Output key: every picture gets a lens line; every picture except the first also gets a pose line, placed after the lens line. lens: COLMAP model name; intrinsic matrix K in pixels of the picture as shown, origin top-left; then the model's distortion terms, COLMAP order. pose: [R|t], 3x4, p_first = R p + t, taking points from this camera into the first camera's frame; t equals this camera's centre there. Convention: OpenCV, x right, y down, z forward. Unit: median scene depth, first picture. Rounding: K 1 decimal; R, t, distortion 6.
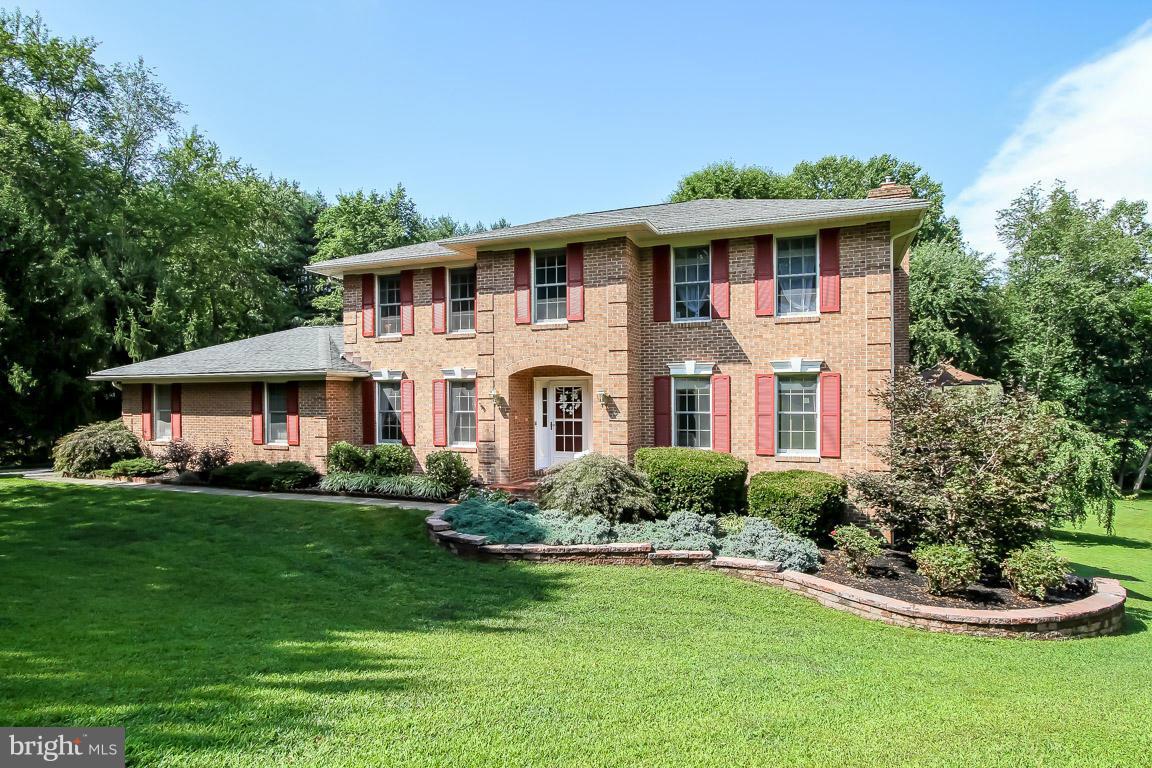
lens RADIAL K [[660.2, 0, 576.5], [0, 660.2, 403.4], [0, 0, 1]] dist [0.000059, 0.000630]
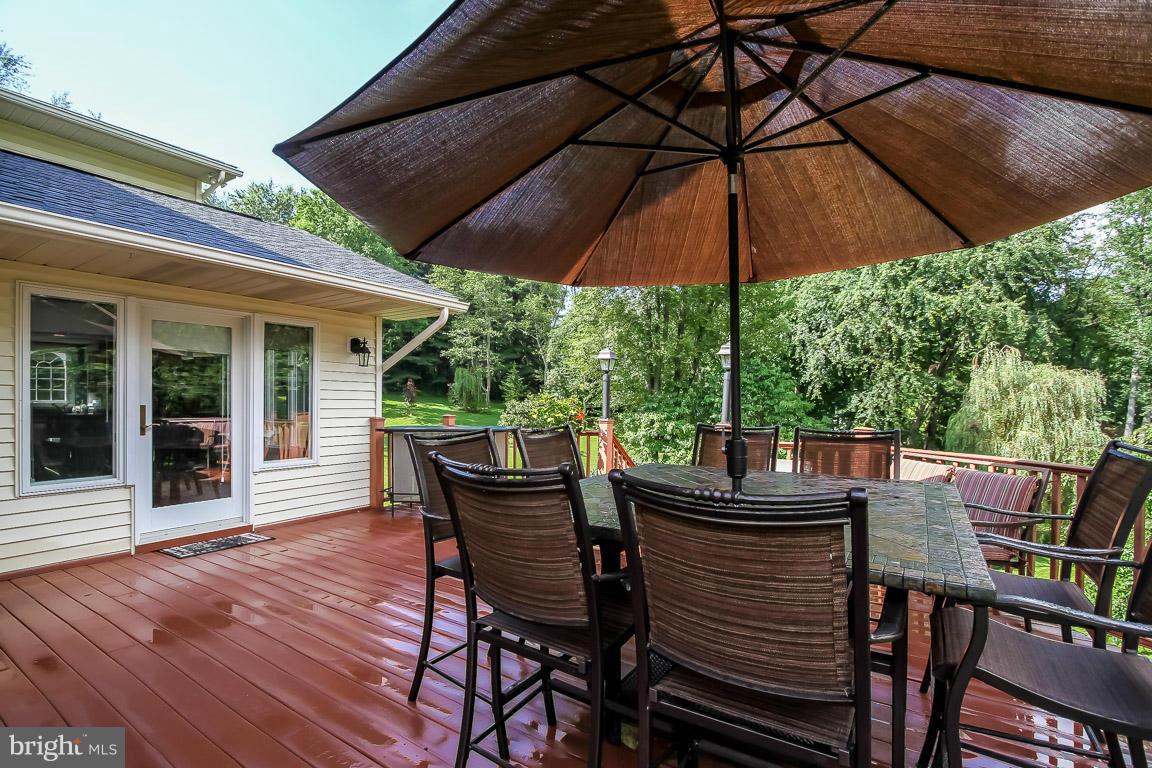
lens RADIAL K [[531.5, 0, 579.0], [0, 531.5, 400.4], [0, 0, 1]] dist [-0.011717, 0.001011]
pose [[0.982090, 0.012123, -0.188023, 0.221657], [-0.013242, 0.999901, -0.004697, 0.002517], [0.187947, 0.007102, 0.982153, 0.366798]]
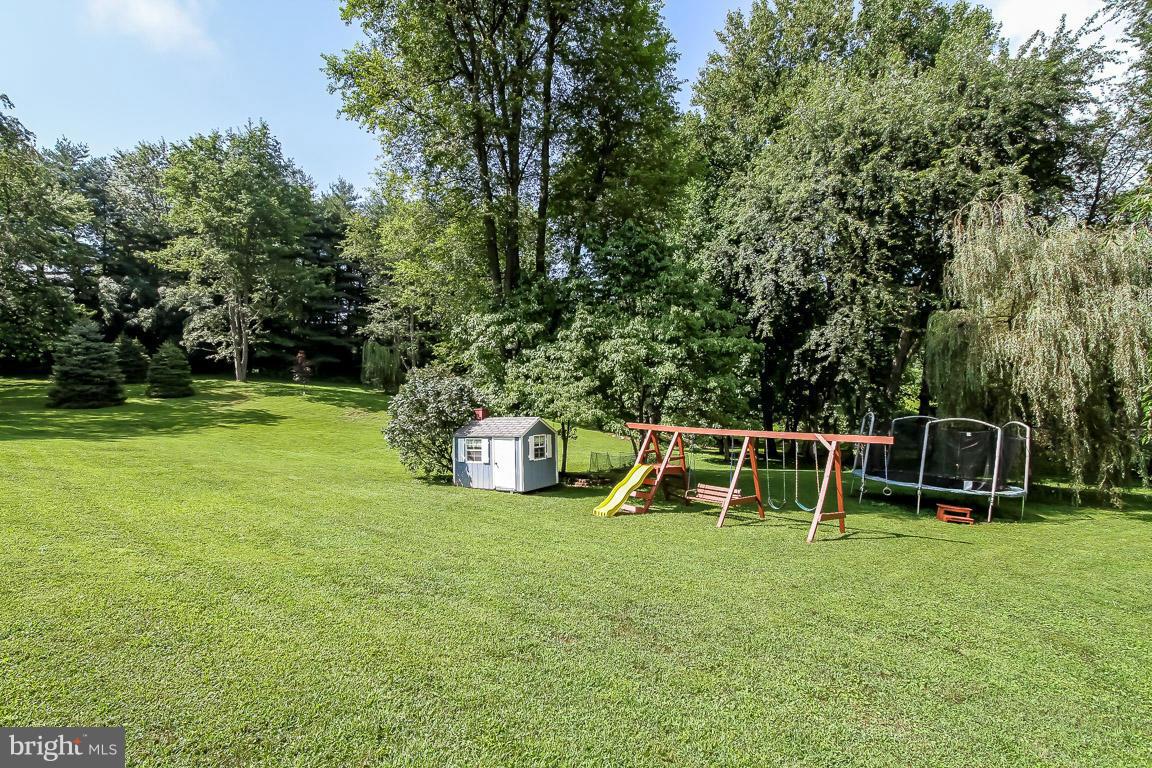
lens RADIAL K [[531.5, 0, 579.0], [0, 531.5, 400.4], [0, 0, 1]] dist [-0.011717, 0.001011]
pose [[0.979271, -0.022831, -0.201264, 0.317207], [0.014066, 0.998894, -0.044876, 0.080150], [0.202066, 0.041115, 0.978509, 0.541811]]
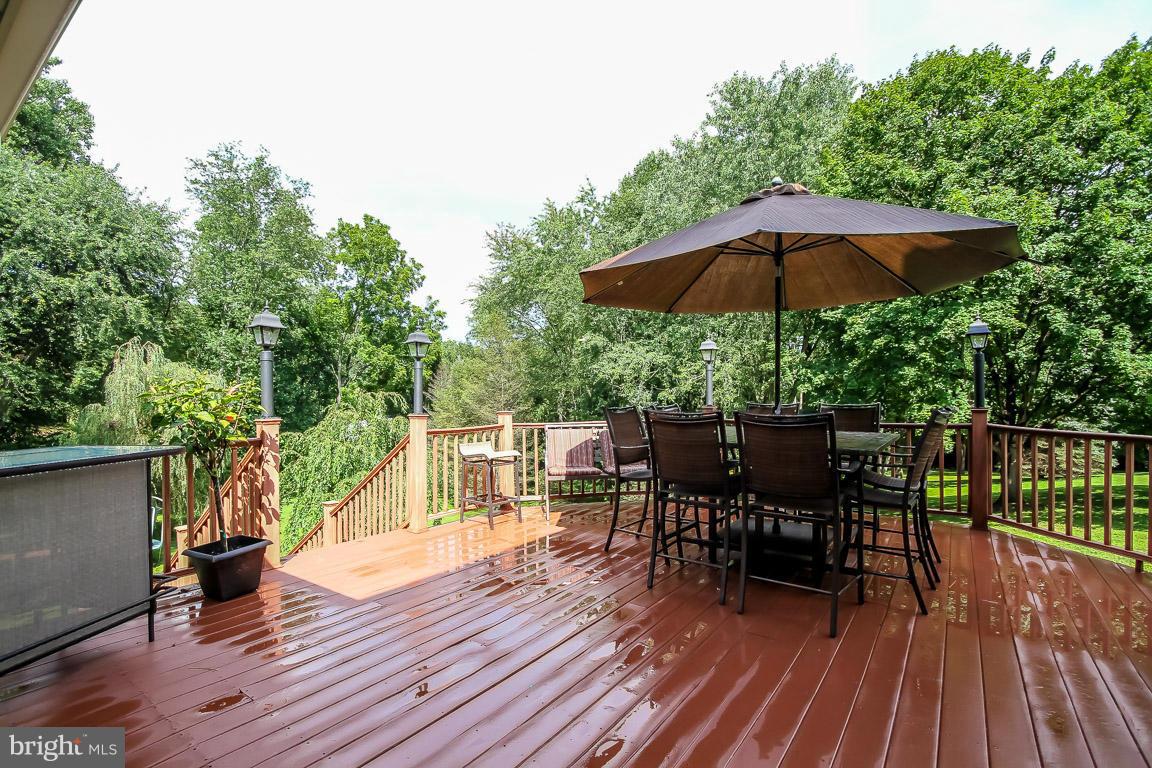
lens RADIAL K [[531.5, 0, 579.0], [0, 531.5, 400.4], [0, 0, 1]] dist [-0.011717, 0.001011]
pose [[0.241892, -0.006888, 0.970279, 0.145284], [0.017548, 0.999842, 0.002723, 0.003351], [-0.970144, 0.016368, 0.241975, 0.417543]]
